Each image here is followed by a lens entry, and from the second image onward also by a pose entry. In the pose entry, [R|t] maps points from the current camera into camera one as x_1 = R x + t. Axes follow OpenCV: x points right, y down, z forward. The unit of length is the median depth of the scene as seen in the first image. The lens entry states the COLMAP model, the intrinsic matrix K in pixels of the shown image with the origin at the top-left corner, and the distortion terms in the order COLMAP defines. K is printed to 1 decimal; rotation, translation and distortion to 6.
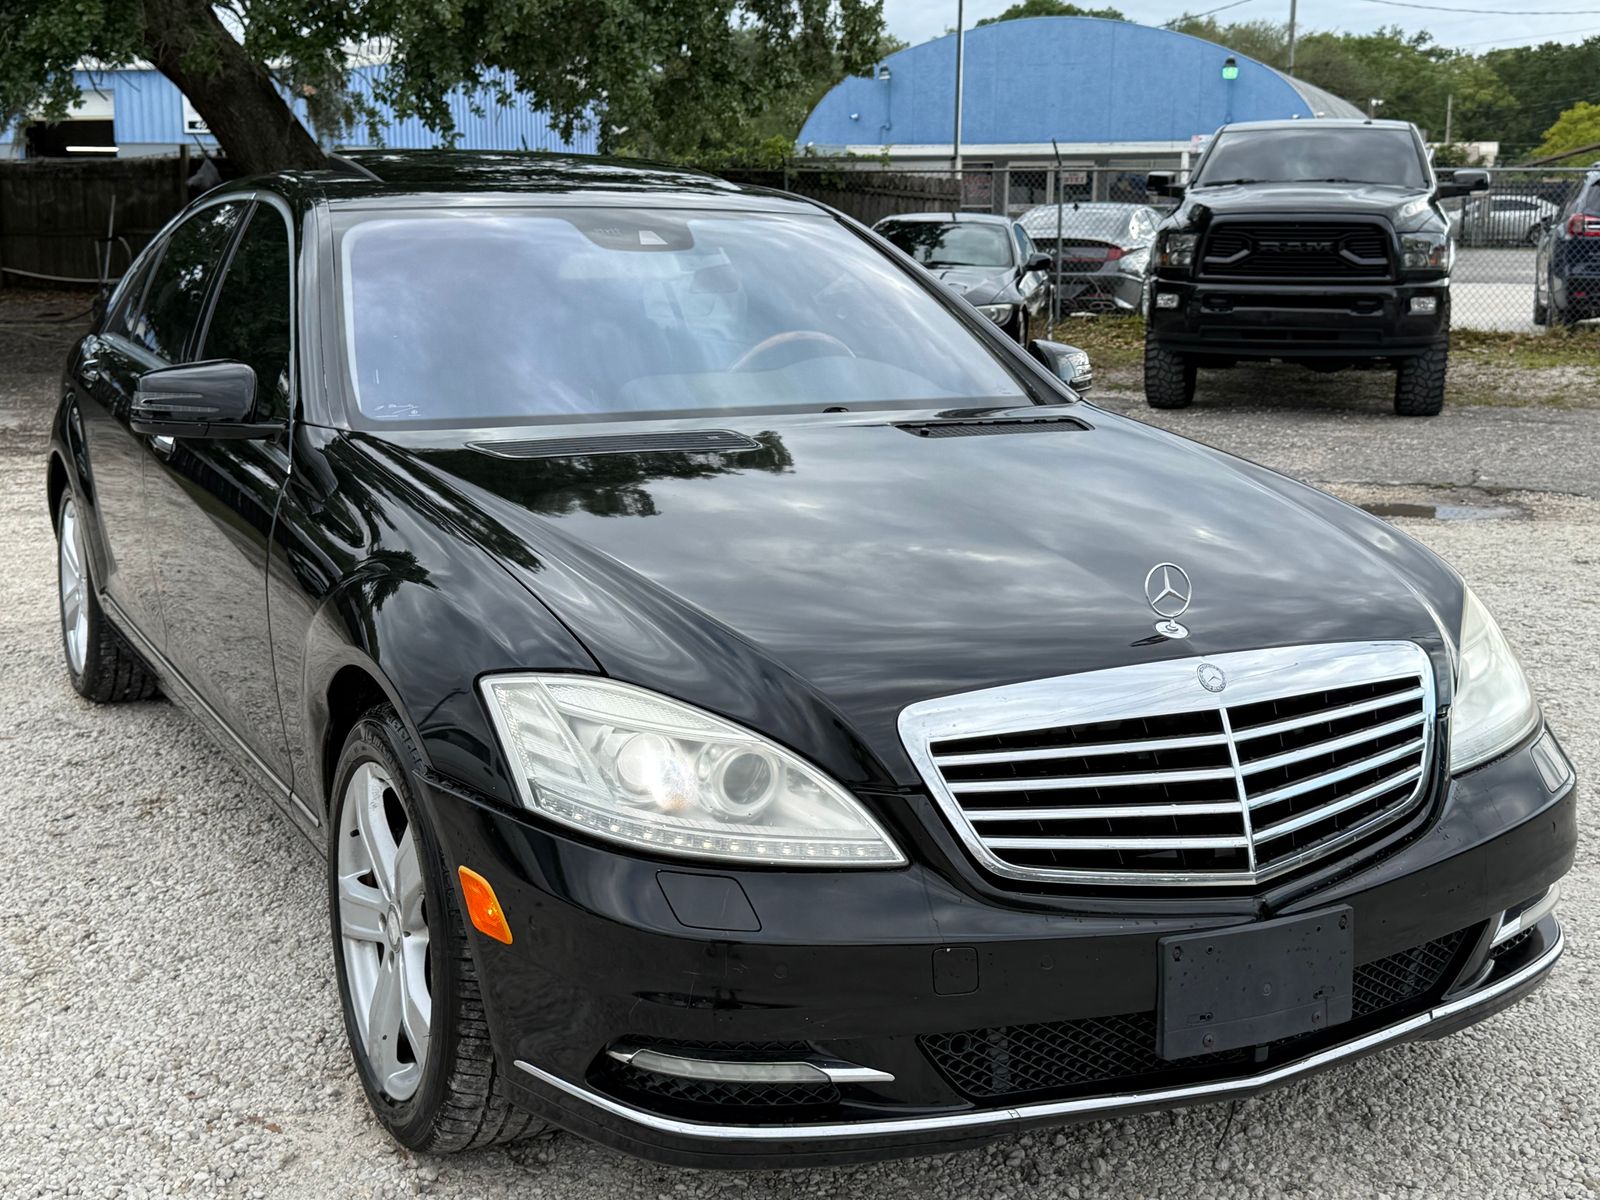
lens RADIAL K [[1968.3, 0, 797.2], [0, 1968.3, 655.0], [0, 0, 1]] dist [0.145948, -0.314689]
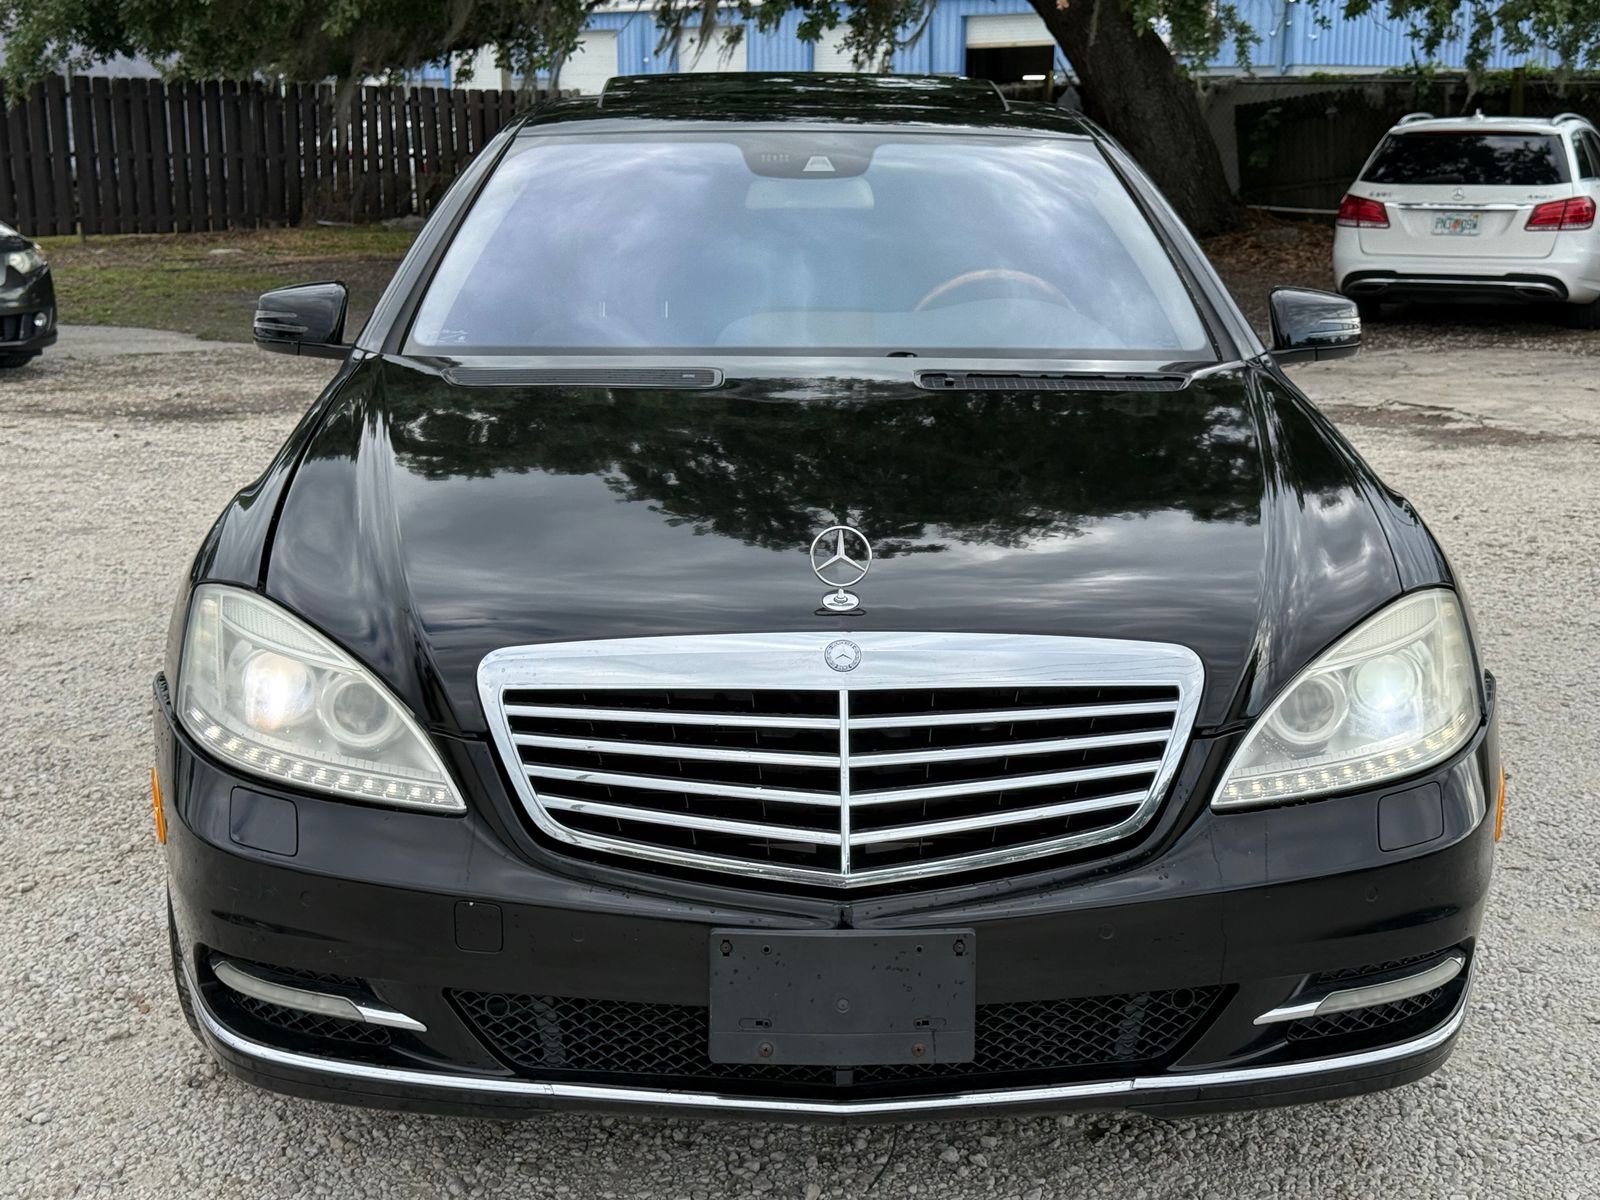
lens RADIAL K [[2275.1, 0, 803.6], [0, 2275.1, 624.7], [0, 0, 1]] dist [0.099403, -0.047314]
pose [[0.899620, 0.091513, -0.426976, 0.118425], [-0.095965, 0.995323, 0.011131, -0.002338], [0.425998, 0.030961, 0.904194, 0.010648]]
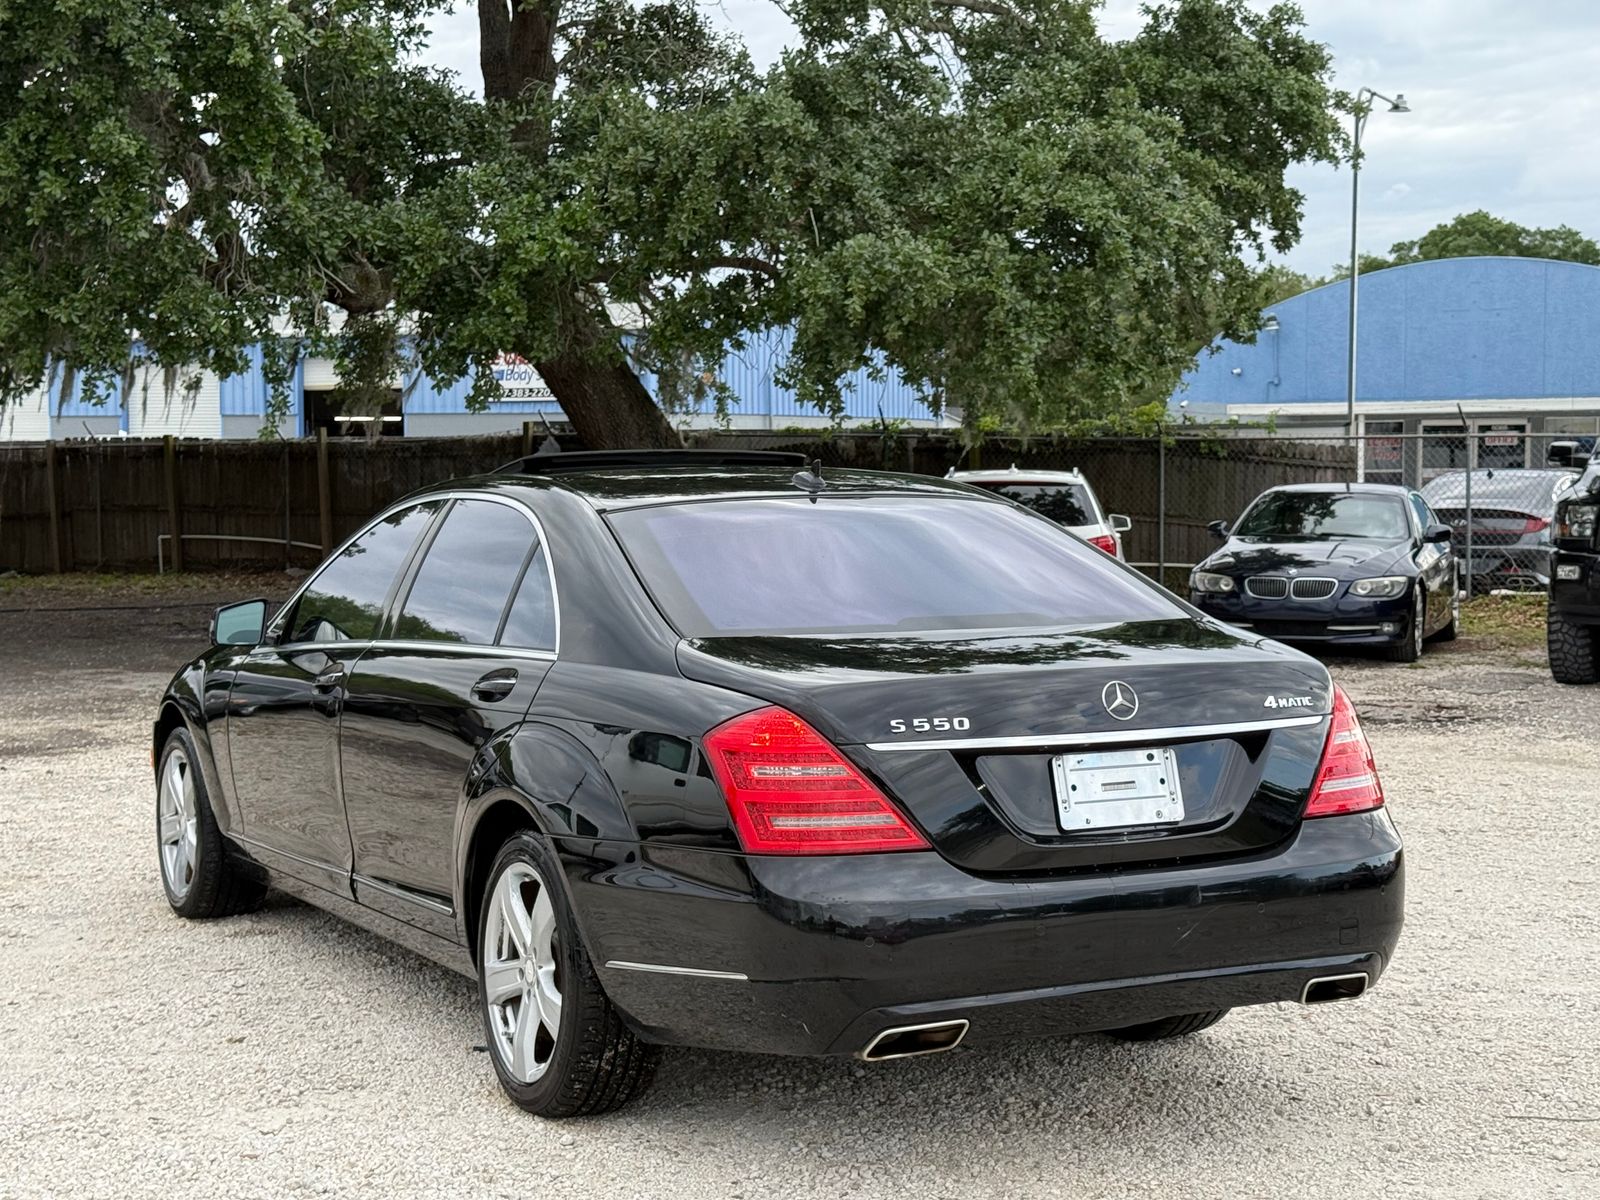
lens RADIAL K [[2548.8, 0, 800.0], [0, 2548.8, 600.0], [0, 0, 1]] dist [0.123994, 0.061705]
pose [[0.990128, 0.001651, -0.140153, -0.008954], [-0.025540, 0.985315, -0.168824, 0.058777], [0.137816, 0.170737, 0.975631, -0.286712]]
